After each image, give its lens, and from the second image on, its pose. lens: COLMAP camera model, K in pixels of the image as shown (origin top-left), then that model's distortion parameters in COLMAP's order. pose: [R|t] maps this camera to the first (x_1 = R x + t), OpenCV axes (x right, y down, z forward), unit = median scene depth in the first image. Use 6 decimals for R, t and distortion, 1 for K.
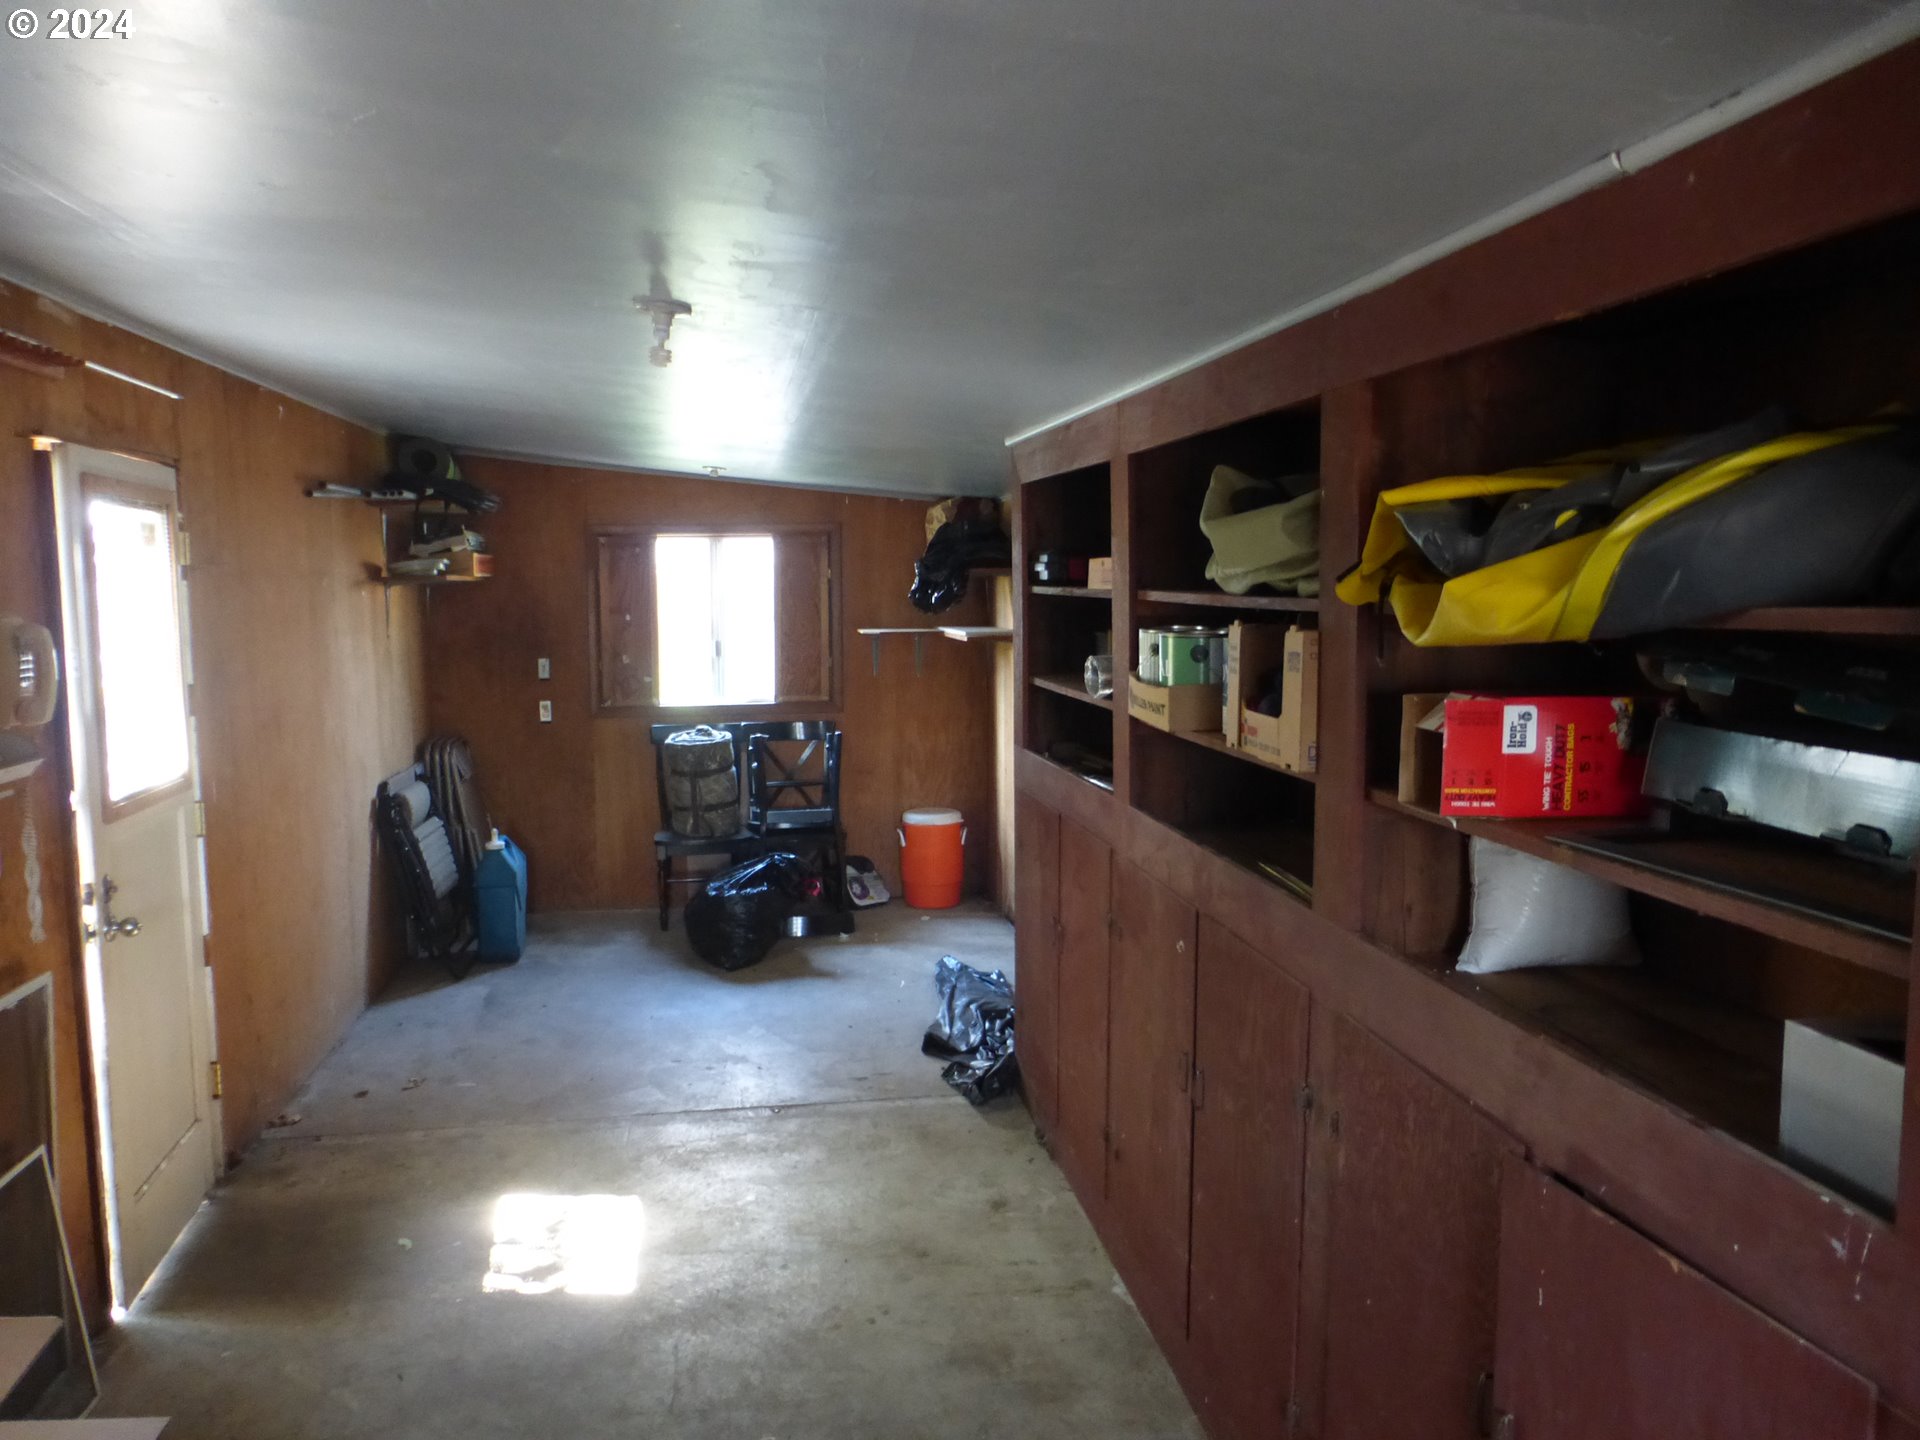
lens RADIAL K [[1401.3, 0, 968.8], [0, 1401.3, 728.3], [0, 0, 1]] dist [-0.000638, 0.006401]
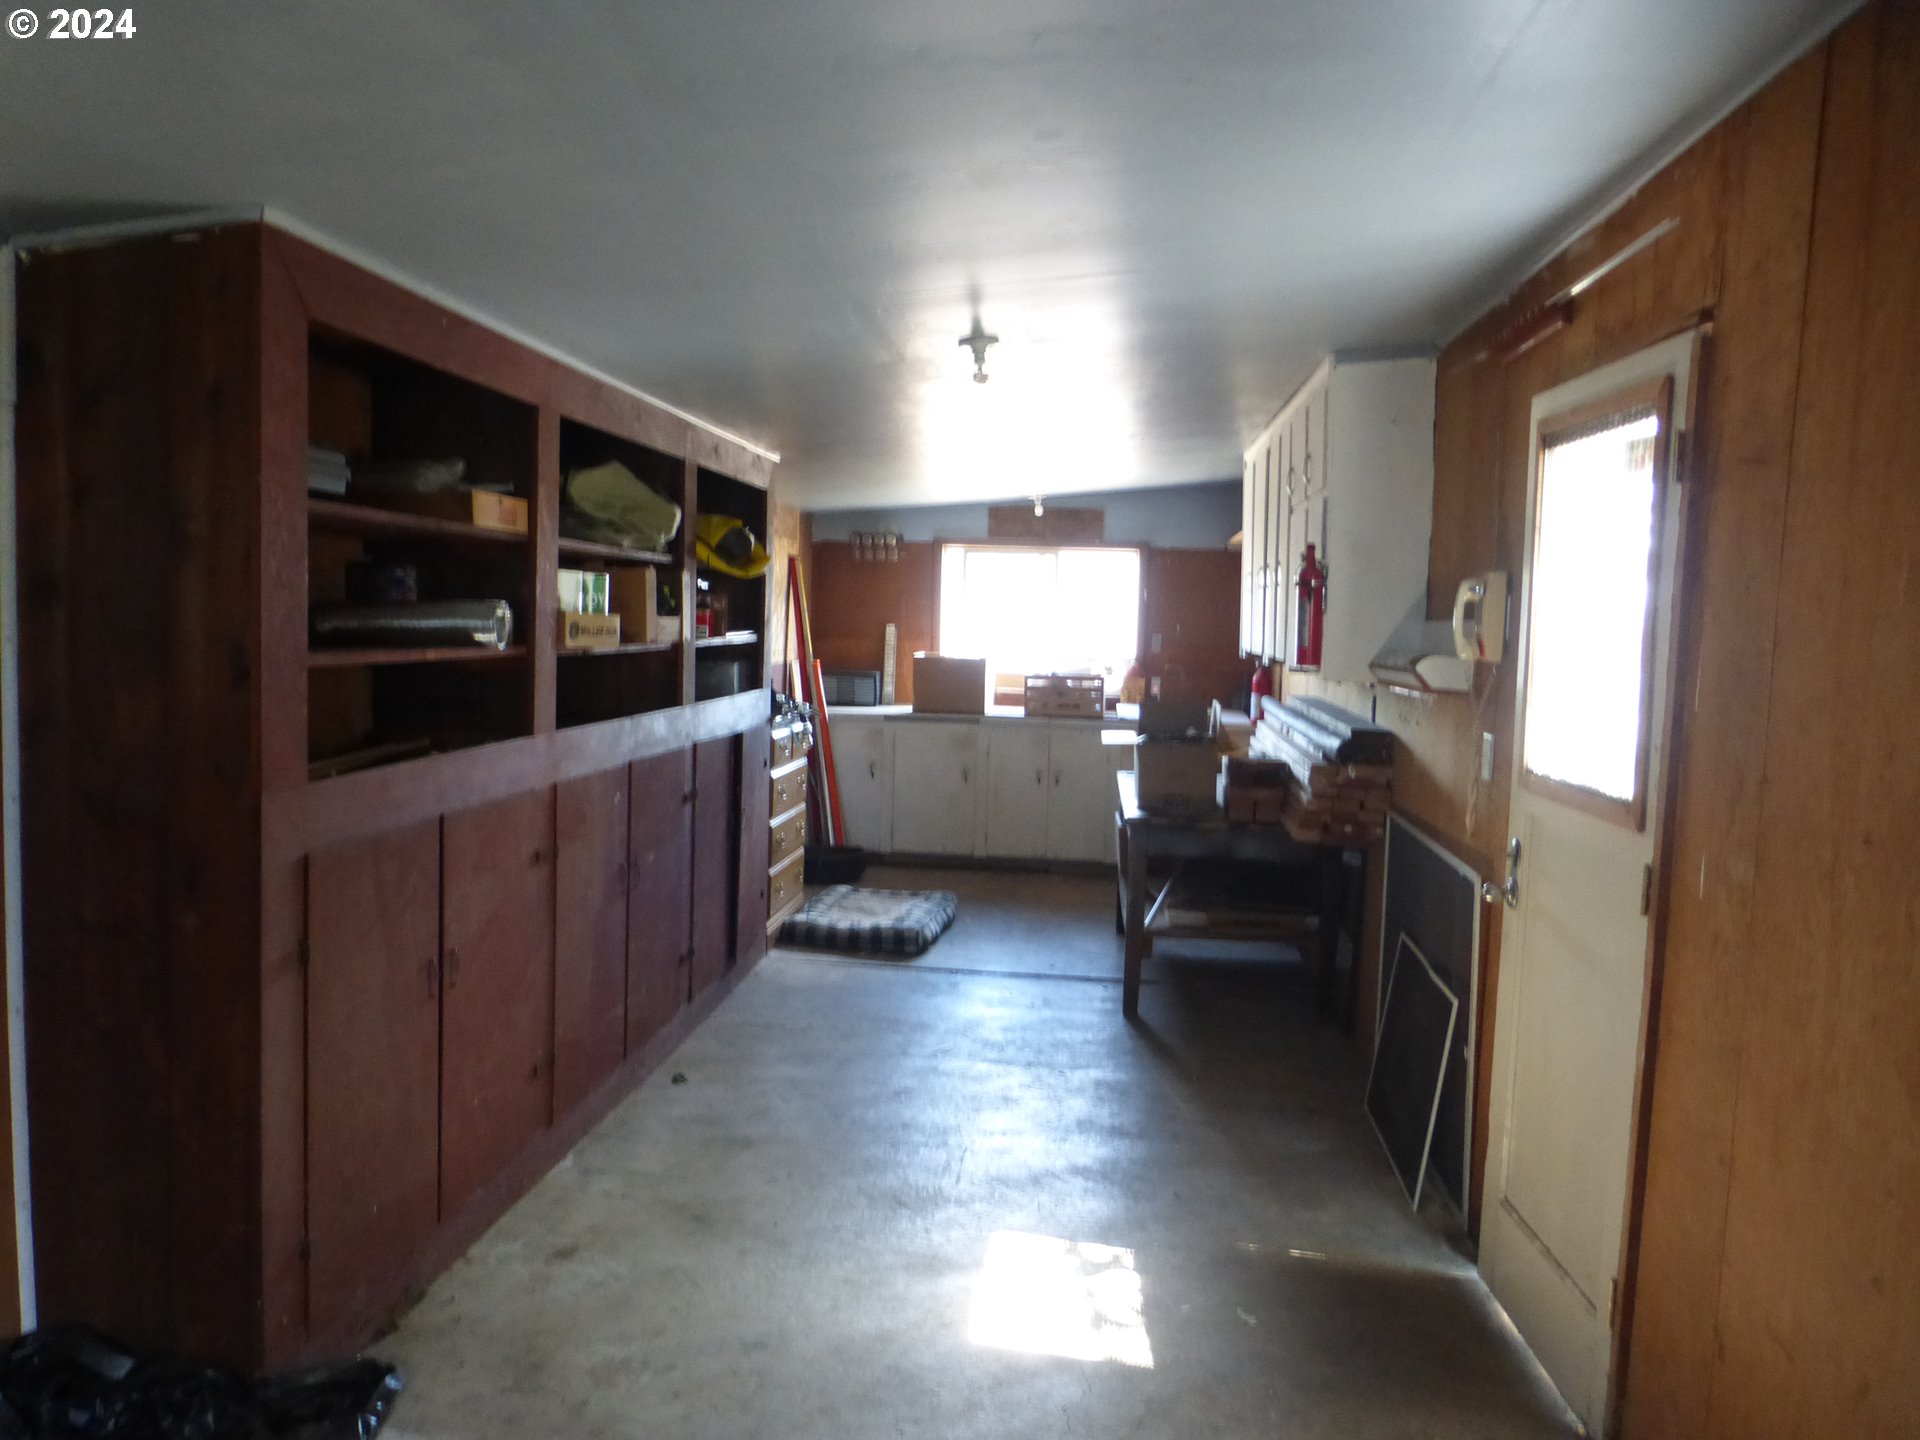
lens RADIAL K [[1401.3, 0, 968.8], [0, 1401.3, 728.3], [0, 0, 1]] dist [-0.000638, 0.006401]
pose [[-0.959490, -0.045925, 0.277976, -0.470347], [0.004786, 0.983826, 0.179060, -0.133369], [-0.281703, 0.173137, -0.943751, 1.813591]]
